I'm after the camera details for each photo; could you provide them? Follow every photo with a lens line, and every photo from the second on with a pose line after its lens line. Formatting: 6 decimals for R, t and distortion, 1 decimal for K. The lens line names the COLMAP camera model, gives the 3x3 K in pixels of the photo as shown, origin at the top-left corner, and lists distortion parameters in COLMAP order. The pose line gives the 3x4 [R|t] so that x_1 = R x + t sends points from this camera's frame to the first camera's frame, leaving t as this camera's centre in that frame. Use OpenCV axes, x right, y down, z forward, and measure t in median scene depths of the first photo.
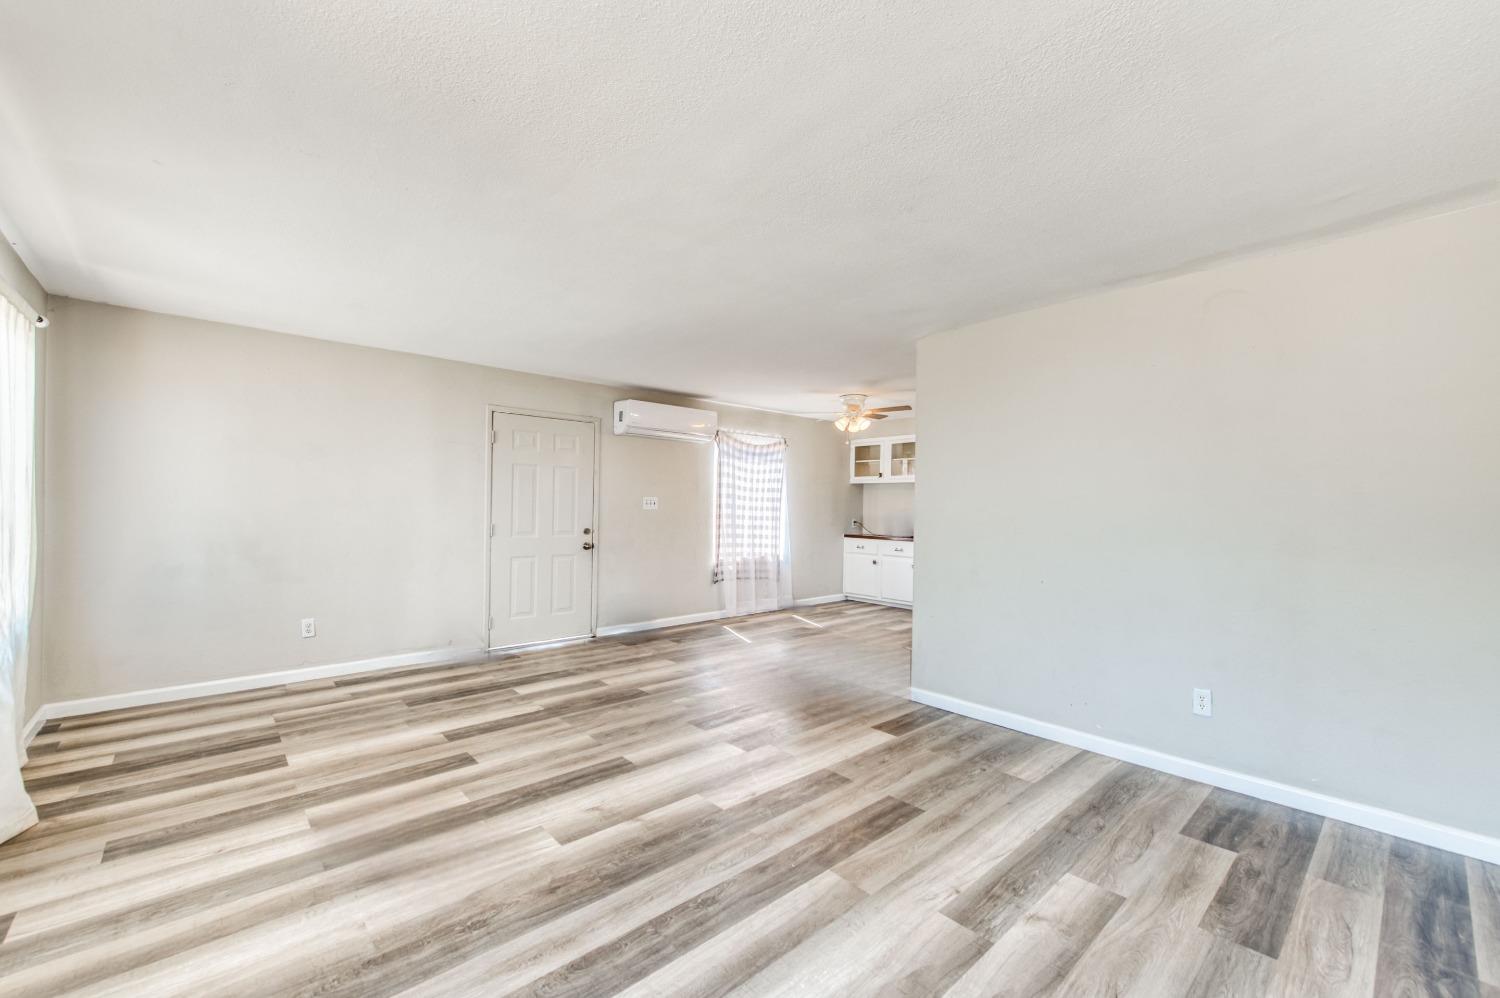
lens RADIAL K [[594.5, 0, 746.1], [0, 594.5, 502.7], [0, 0, 1]] dist [-0.000219, -0.000116]
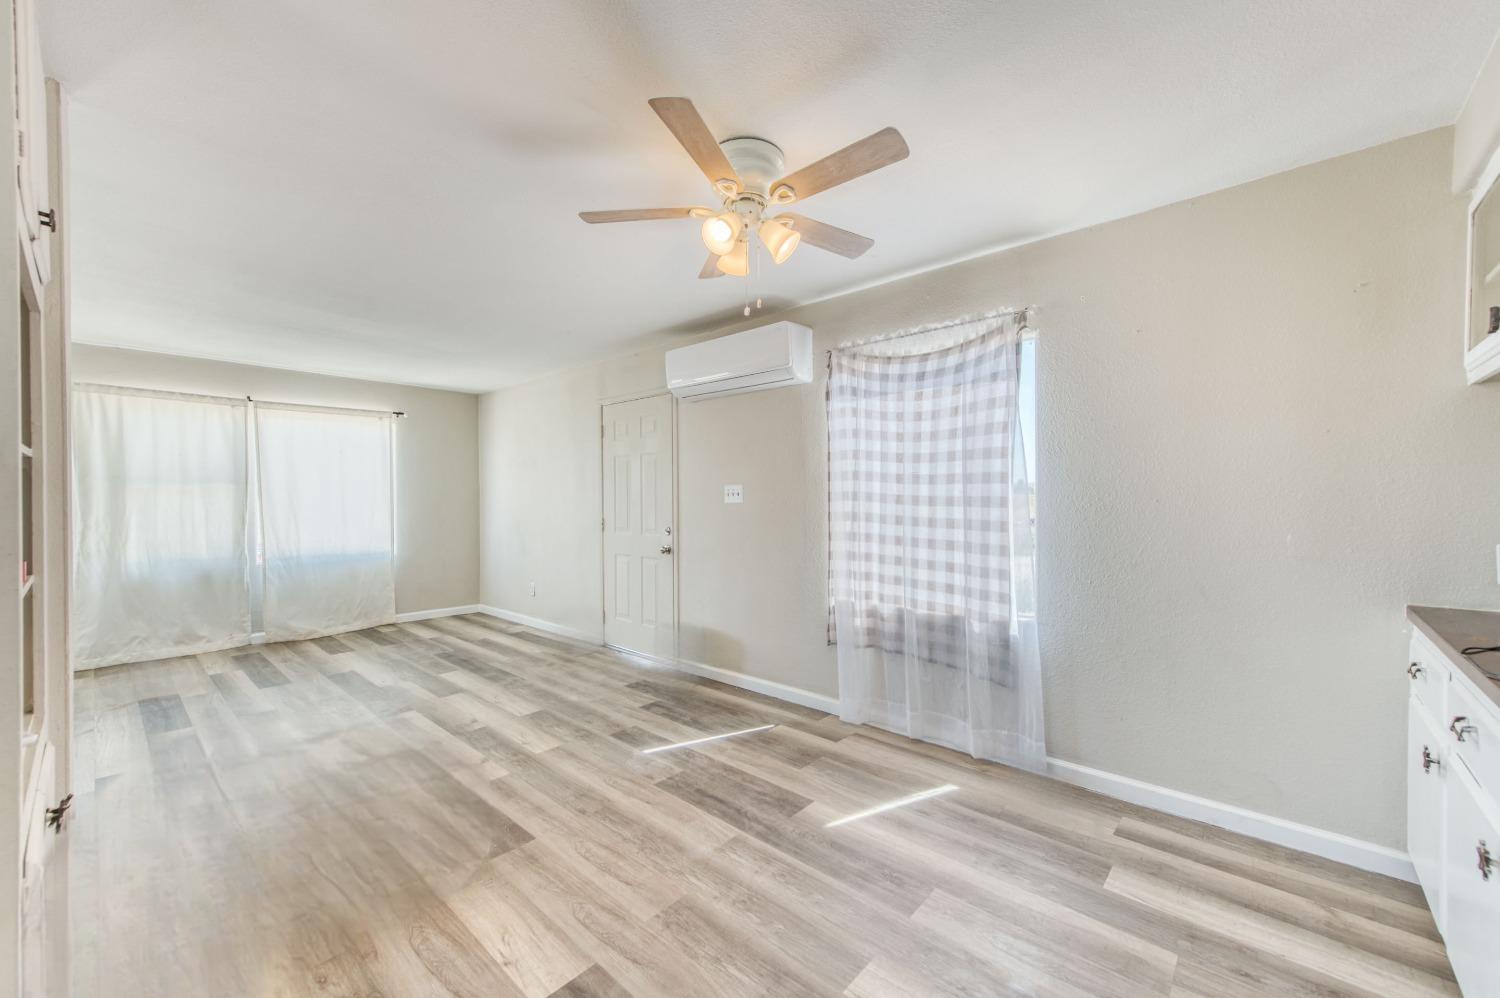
lens RADIAL K [[594.5, 0, 746.1], [0, 594.5, 502.7], [0, 0, 1]] dist [-0.000219, -0.000116]
pose [[0.107366, -0.003345, -0.994214, 0.445725], [0.013051, 0.999913, -0.001955, 0.010654], [0.994134, -0.012765, 0.107400, 0.847564]]
